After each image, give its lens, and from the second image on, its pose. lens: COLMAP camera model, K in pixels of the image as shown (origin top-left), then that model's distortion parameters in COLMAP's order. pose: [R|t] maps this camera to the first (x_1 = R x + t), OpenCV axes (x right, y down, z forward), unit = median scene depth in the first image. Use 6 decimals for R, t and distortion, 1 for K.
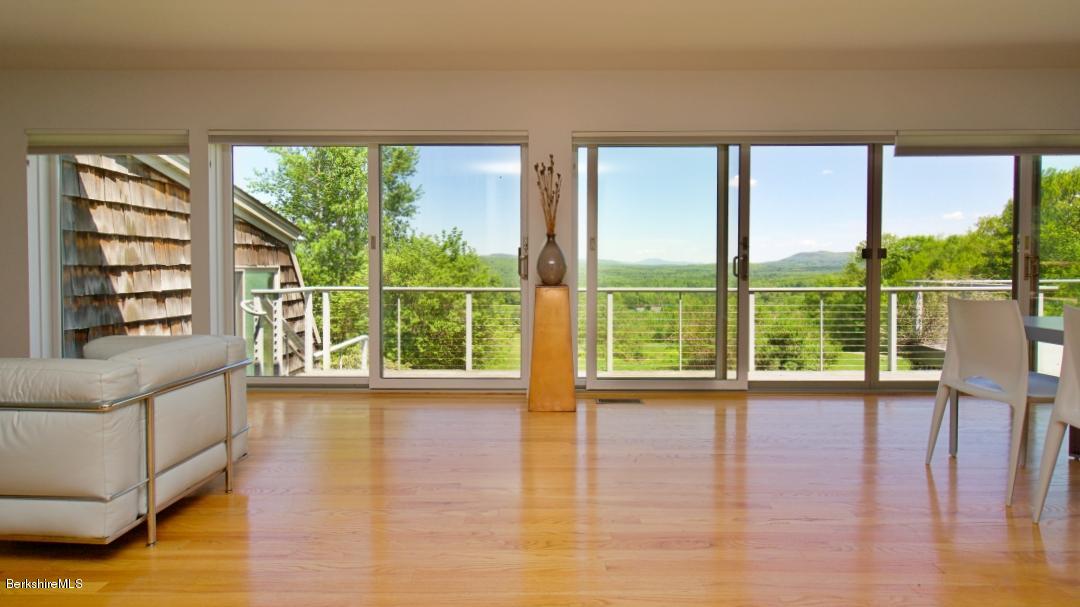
lens RADIAL K [[491.5, 0, 538.2], [0, 491.5, 290.4], [0, 0, 1]] dist [0.000451, 0.000709]
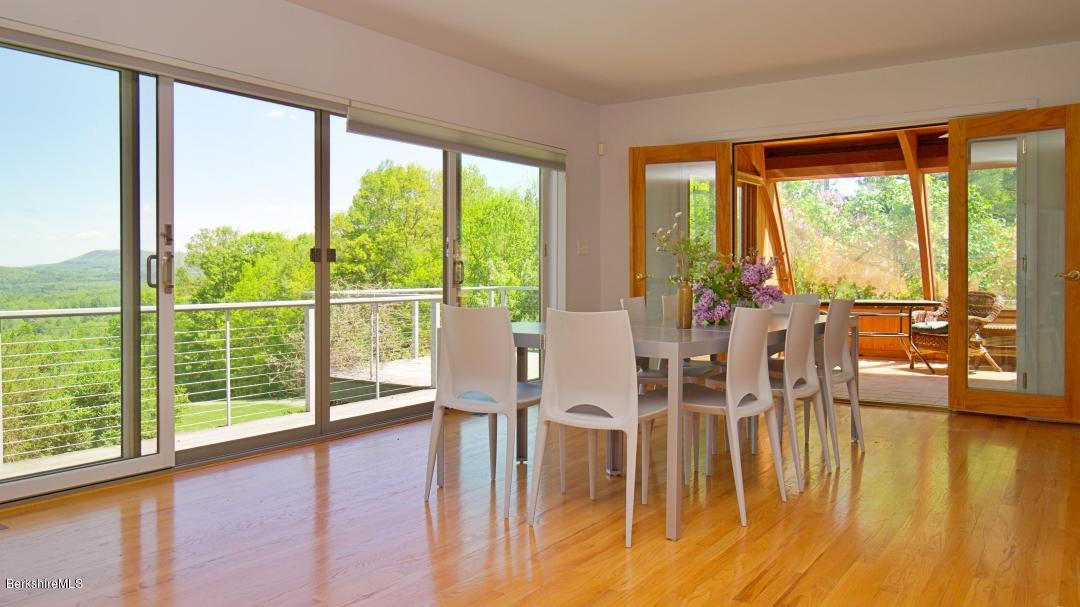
lens RADIAL K [[818.3, 0, 540.0], [0, 818.3, 303.5], [0, 0, 1]] dist [-0.005122, -0.003622]
pose [[0.549847, -0.027782, 0.834803, -0.185714], [0.037642, 0.999255, 0.008462, 0.002260], [-0.834417, 0.026770, 0.550484, 0.026307]]
